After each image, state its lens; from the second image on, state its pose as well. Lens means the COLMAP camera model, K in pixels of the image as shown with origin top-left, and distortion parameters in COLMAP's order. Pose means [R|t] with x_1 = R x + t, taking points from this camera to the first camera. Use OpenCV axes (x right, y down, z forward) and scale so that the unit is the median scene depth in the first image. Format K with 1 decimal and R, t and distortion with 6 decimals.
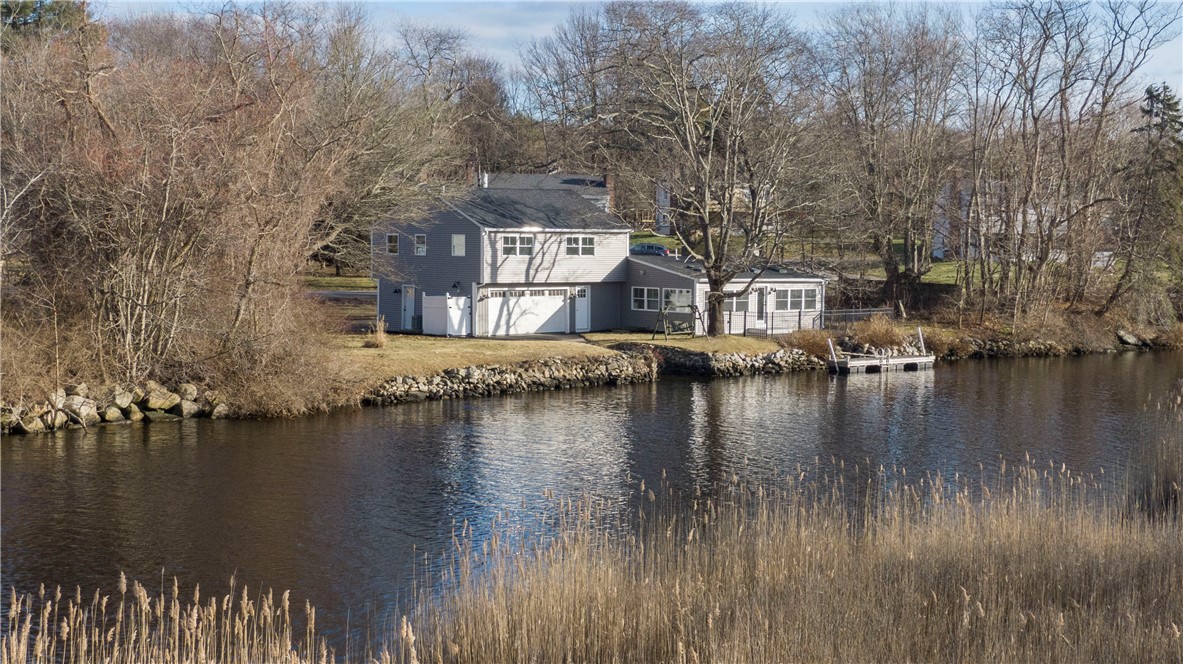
lens RADIAL K [[1494.6, 0, 589.7], [0, 1494.6, 336.4], [0, 0, 1]] dist [-0.023927, 0.000000]
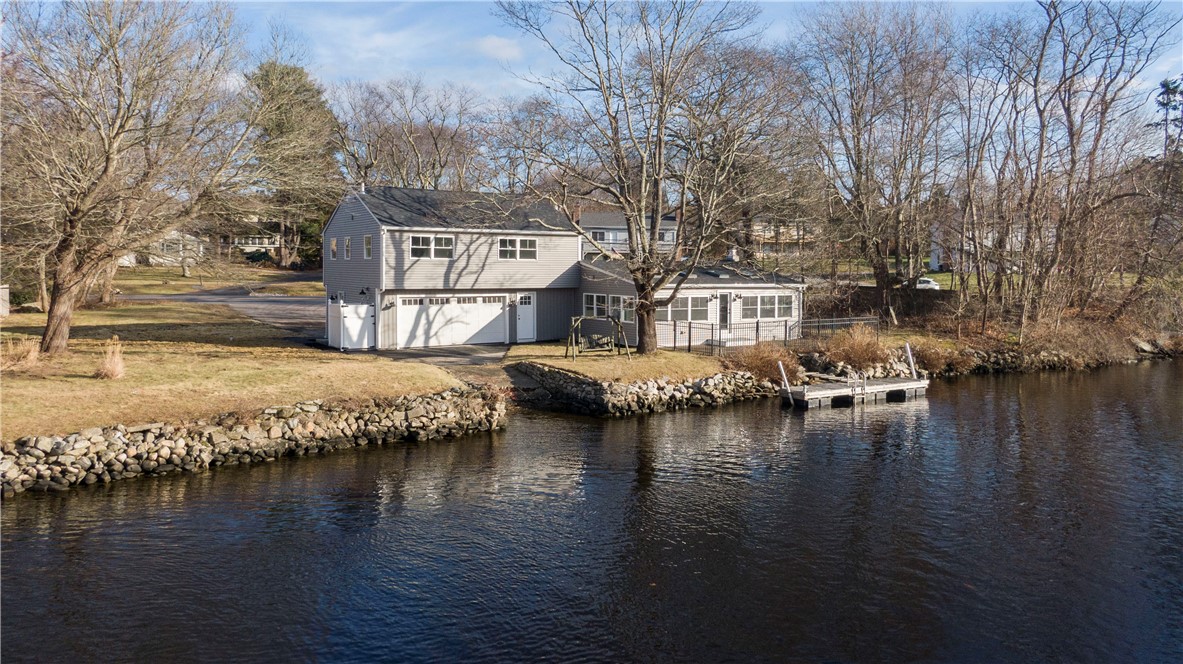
lens RADIAL K [[794.3, 0, 605.8], [0, 794.3, 270.8], [0, 0, 1]] dist [0.015064, -0.023357]
pose [[0.986788, -0.005912, -0.161908, 0.128012], [-0.003986, 0.998146, -0.060742, -0.017863], [0.161967, 0.060585, 0.984935, 0.540564]]
